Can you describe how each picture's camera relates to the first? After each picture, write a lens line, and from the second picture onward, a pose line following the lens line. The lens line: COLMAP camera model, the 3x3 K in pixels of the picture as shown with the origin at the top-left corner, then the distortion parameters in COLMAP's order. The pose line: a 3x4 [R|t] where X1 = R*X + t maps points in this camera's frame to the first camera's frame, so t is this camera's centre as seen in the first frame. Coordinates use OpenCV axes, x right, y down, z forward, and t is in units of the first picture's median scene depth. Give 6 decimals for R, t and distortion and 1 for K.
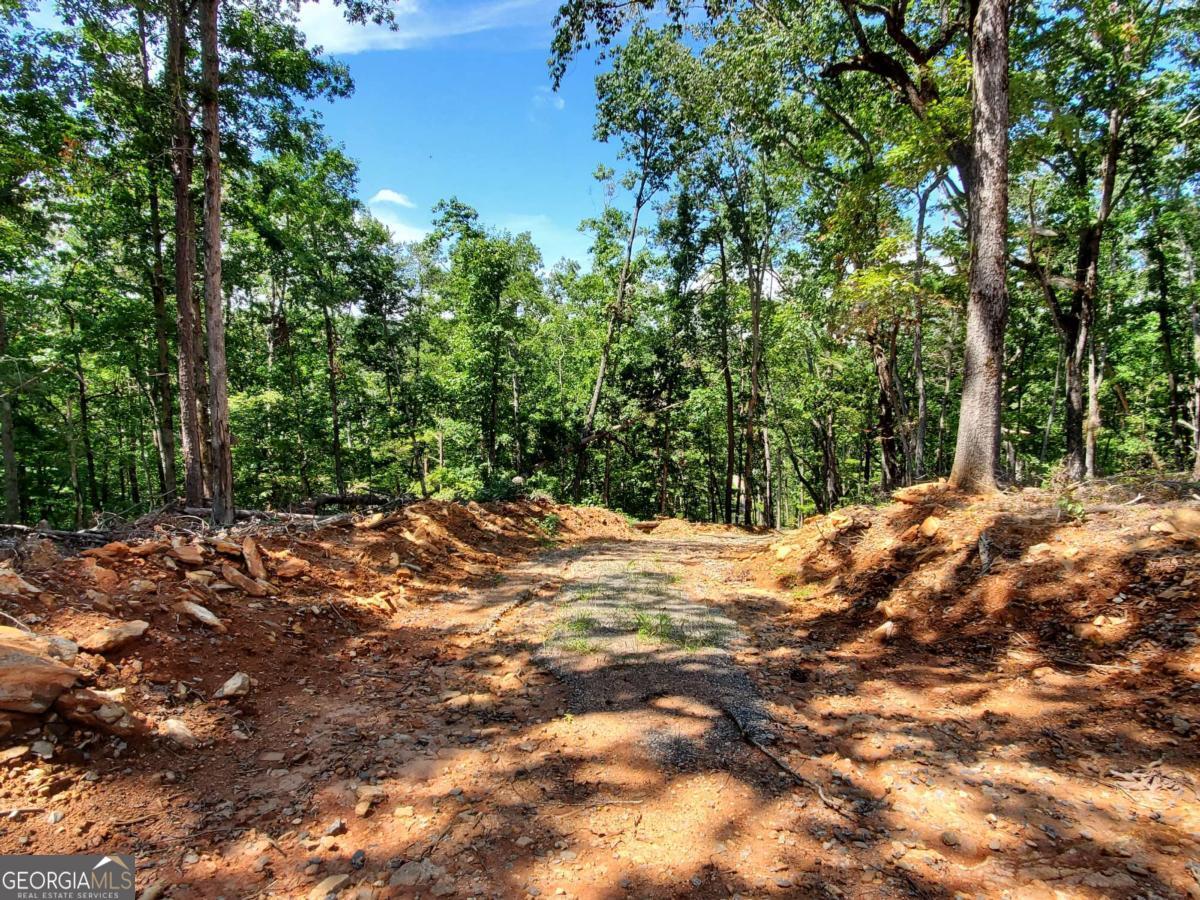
lens RADIAL K [[483.7, 0, 594.3], [0, 483.7, 455.5], [0, 0, 1]] dist [0.004016, 0.000294]
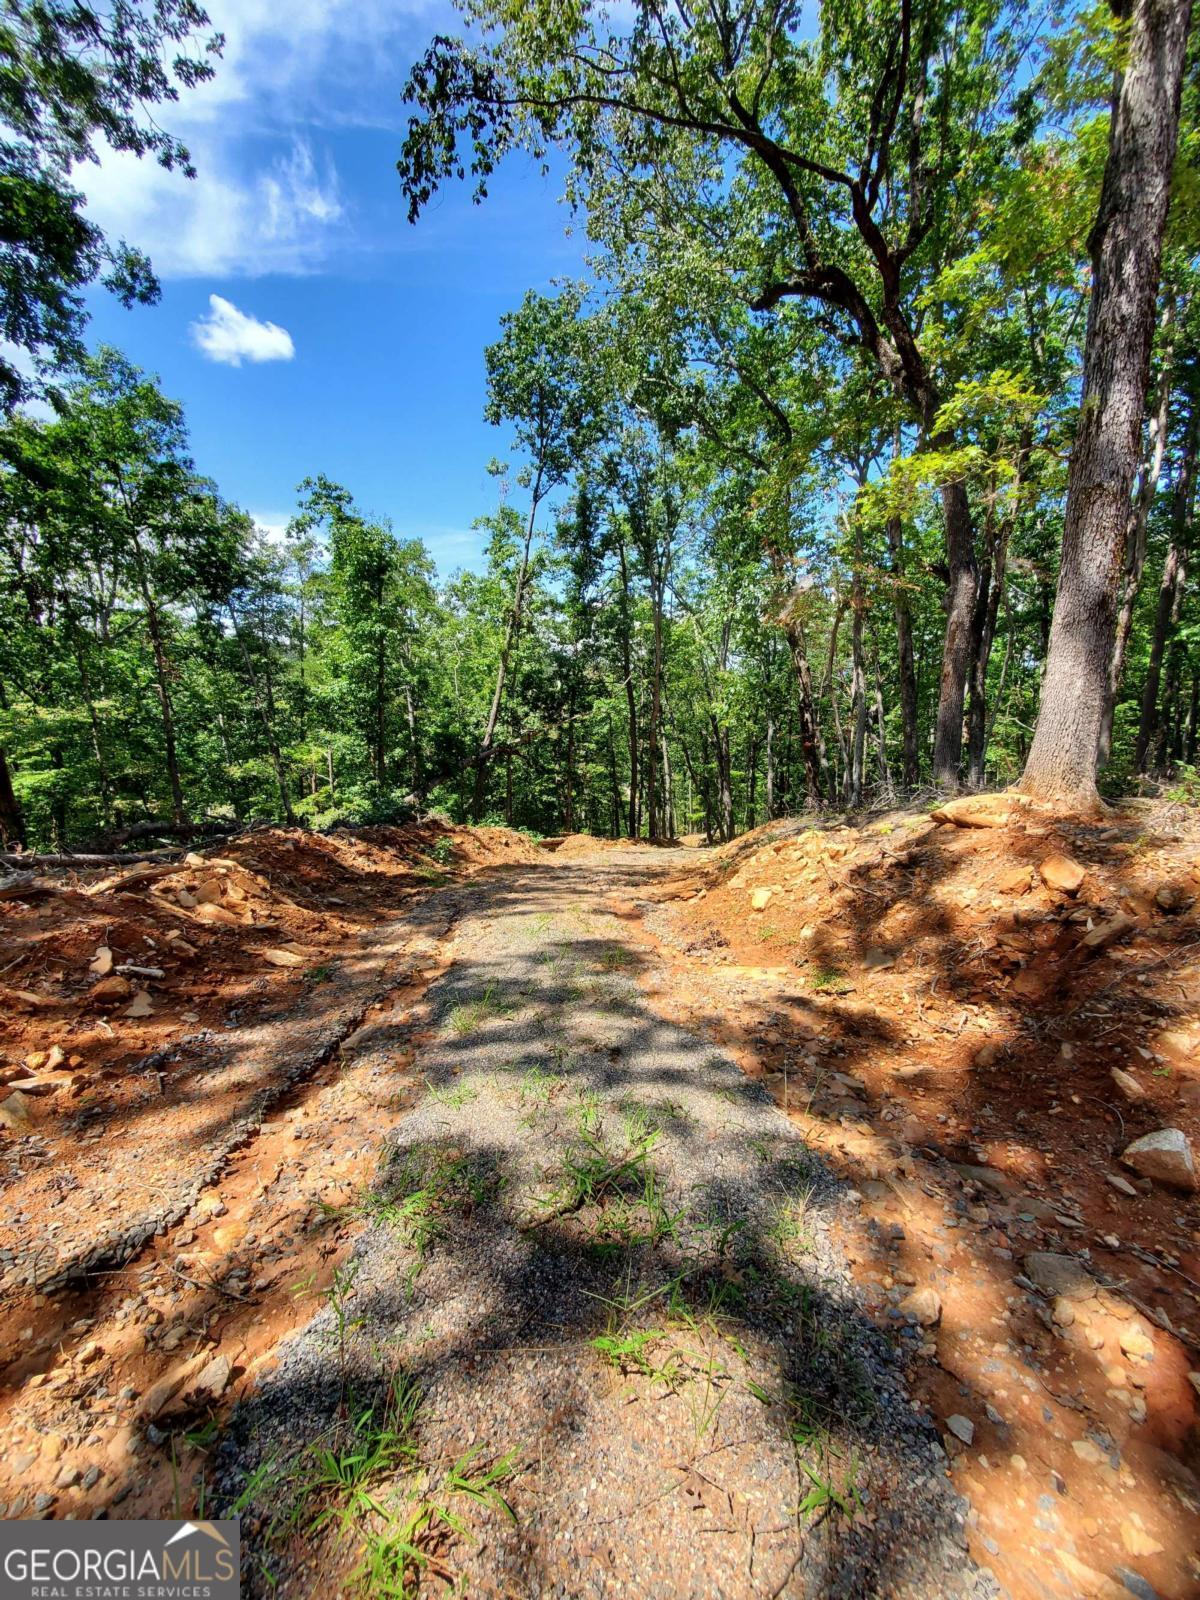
lens RADIAL K [[645.0, 0, 589.6], [0, 645.0, 811.3], [0, 0, 1]] dist [0.004016, 0.000294]
pose [[0.987569, -0.028053, 0.154662, -0.014844], [0.017019, 0.997244, 0.072211, -0.008427], [-0.156261, -0.068681, 0.985325, -0.282821]]
